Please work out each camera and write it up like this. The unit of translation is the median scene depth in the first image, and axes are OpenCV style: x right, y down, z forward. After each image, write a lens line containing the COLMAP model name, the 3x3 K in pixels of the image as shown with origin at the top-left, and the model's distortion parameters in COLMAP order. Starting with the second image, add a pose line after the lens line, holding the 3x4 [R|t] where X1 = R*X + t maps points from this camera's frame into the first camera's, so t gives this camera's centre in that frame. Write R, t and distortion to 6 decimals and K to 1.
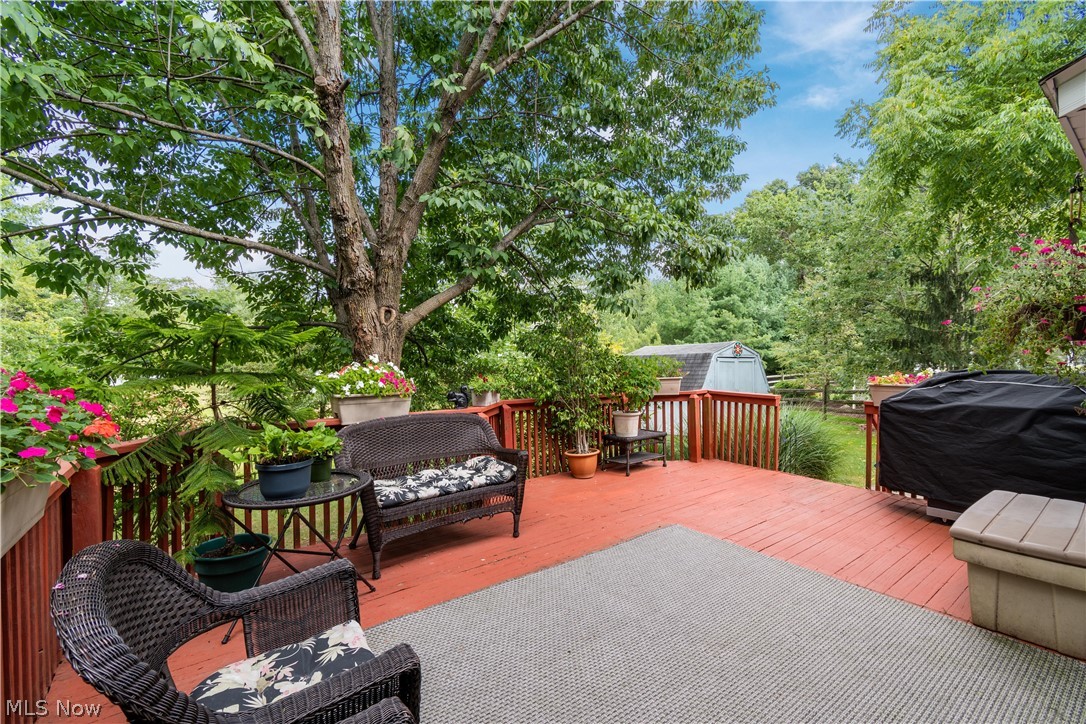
lens RADIAL K [[475.9, 0, 543.0], [0, 475.9, 362.0], [0, 0, 1]] dist [0.000049, -0.000205]
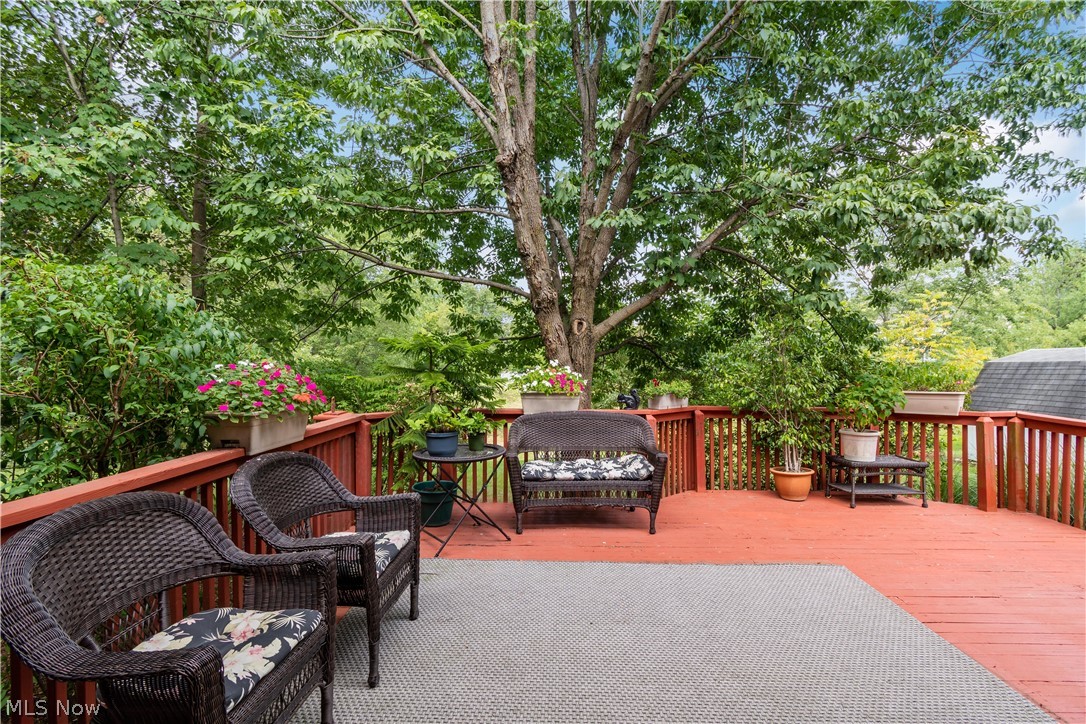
lens RADIAL K [[474.0, 0, 541.2], [0, 474.0, 360.7], [0, 0, 1]] dist [0.000082, -0.000095]
pose [[0.786026, 0.008393, -0.618137, 0.357451], [-0.014894, 0.999875, -0.005364, -0.005966], [0.618014, 0.013423, 0.786052, 0.015023]]
